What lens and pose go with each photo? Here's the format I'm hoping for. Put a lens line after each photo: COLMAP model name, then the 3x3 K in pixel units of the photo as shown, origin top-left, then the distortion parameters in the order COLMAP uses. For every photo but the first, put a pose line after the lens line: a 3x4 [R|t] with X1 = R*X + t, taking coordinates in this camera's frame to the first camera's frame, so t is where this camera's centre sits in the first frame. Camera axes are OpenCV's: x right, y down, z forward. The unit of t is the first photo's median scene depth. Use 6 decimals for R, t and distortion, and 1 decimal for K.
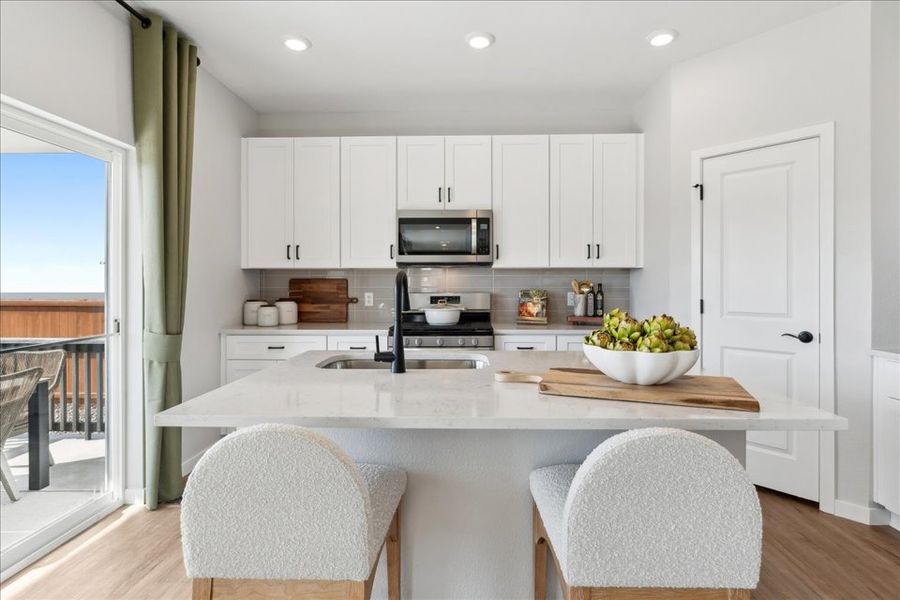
lens RADIAL K [[452.9, 0, 457.0], [0, 452.9, 286.4], [0, 0, 1]] dist [0.002854, 0.001465]
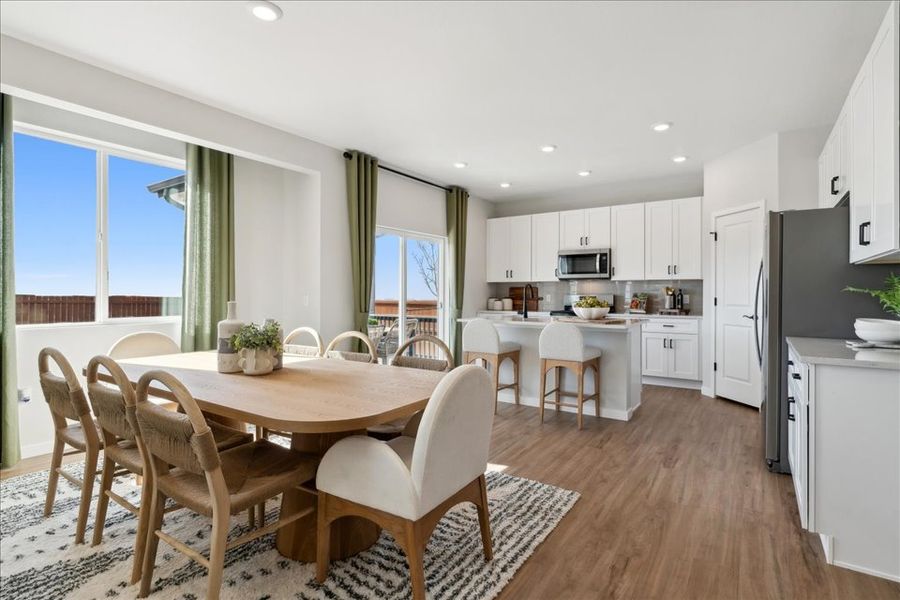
lens RADIAL K [[452.9, 0, 449.8], [0, 452.9, 297.3], [0, 0, 1]] dist [0.002854, 0.001465]
pose [[0.837492, 0.006561, -0.546410, 0.526852], [-0.003821, 0.999974, 0.006151, 0.017266], [0.546436, -0.003064, 0.837495, -0.849043]]
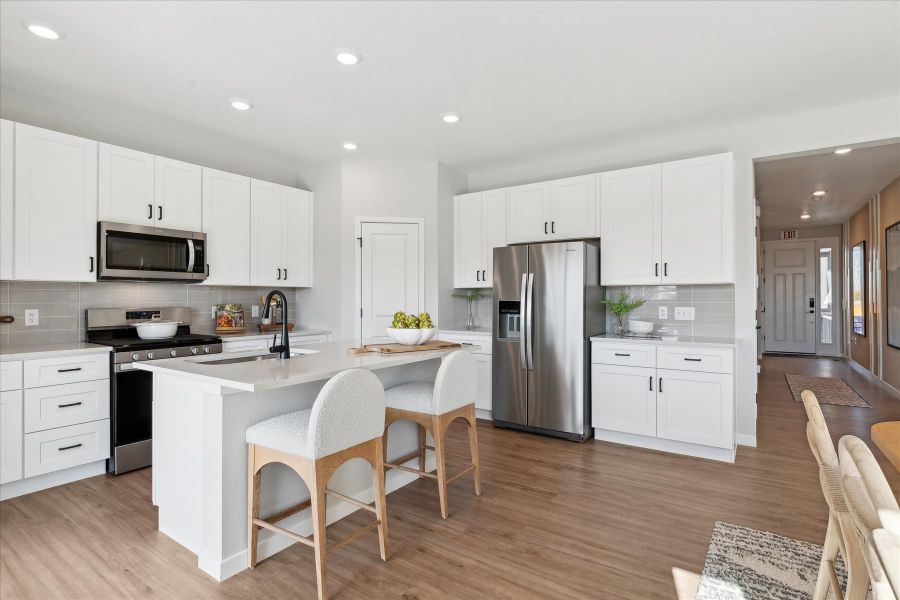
lens RADIAL K [[452.9, 0, 456.6], [0, 452.9, 296.9], [0, 0, 1]] dist [0.002854, 0.001465]
pose [[0.535336, 0.004224, 0.844629, -0.531761], [0.005311, 0.999951, -0.008367, 0.001625], [-0.844623, 0.008965, 0.535287, -0.128331]]
